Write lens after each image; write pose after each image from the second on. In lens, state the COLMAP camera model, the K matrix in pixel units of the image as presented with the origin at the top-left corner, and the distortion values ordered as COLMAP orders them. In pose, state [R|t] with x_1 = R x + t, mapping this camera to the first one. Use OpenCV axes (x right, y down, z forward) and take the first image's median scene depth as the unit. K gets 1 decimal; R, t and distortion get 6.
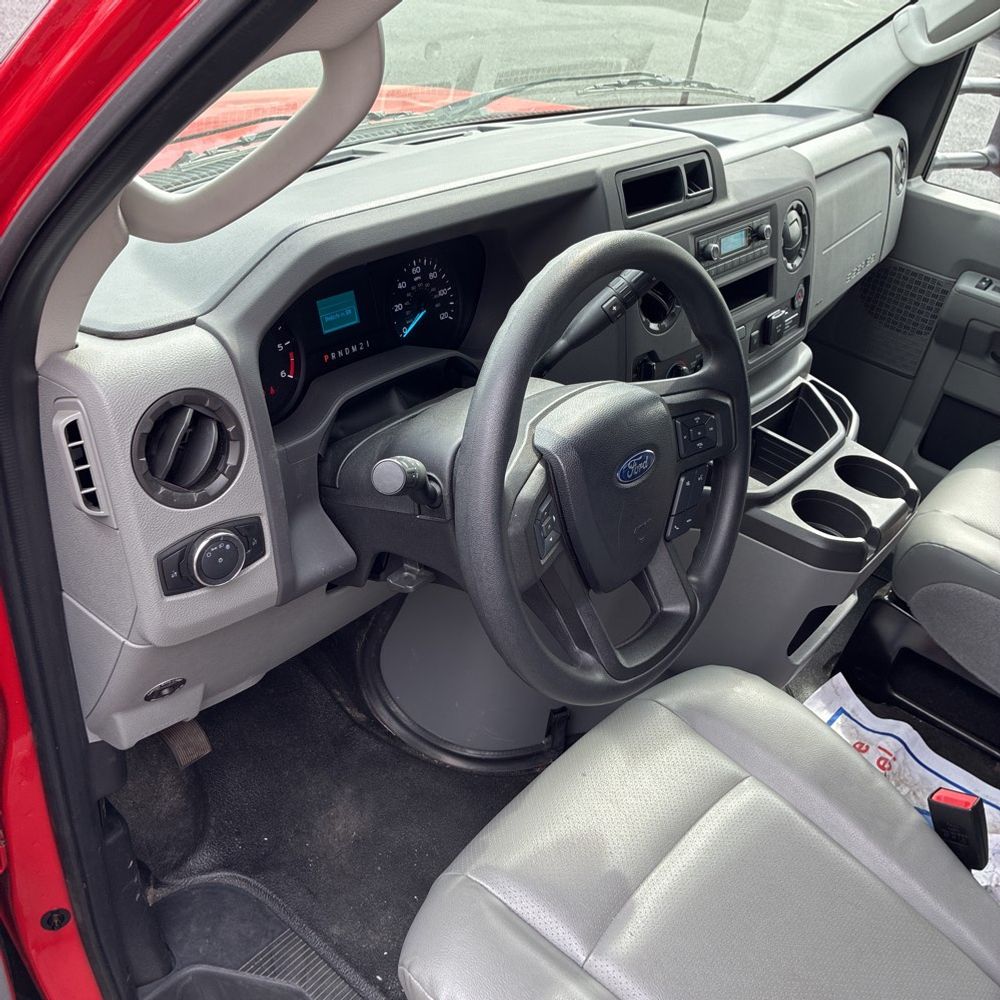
lens RADIAL K [[1020.9, 0, 499.9], [0, 1020.9, 501.1], [0, 0, 1]] dist [0.018593, 0.000000]
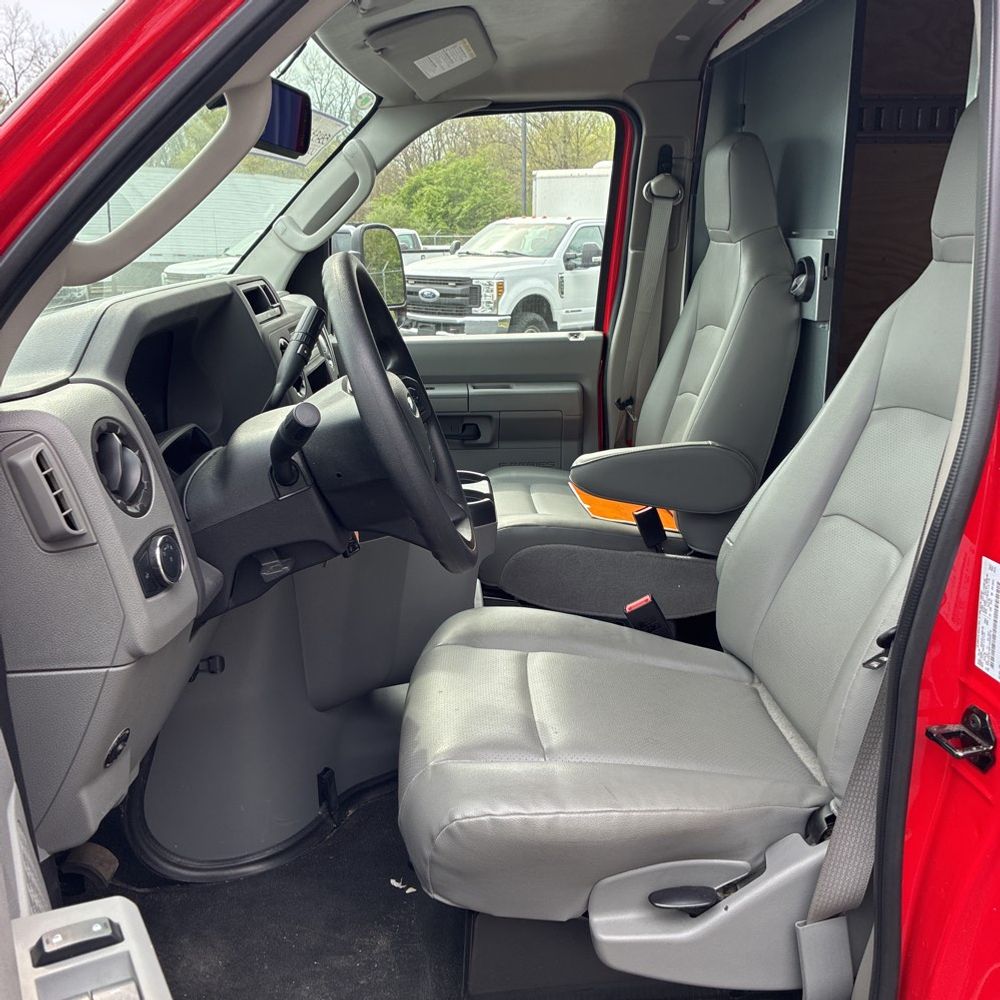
lens RADIAL K [[1020.9, 0, 501.8], [0, 1020.9, 496.6], [0, 0, 1]] dist [0.018593, 0.000000]
pose [[0.729303, -0.301354, 0.614250, -0.650305], [0.470802, 0.872467, -0.130950, 0.303764], [-0.496450, 0.384692, 0.778170, -0.096090]]
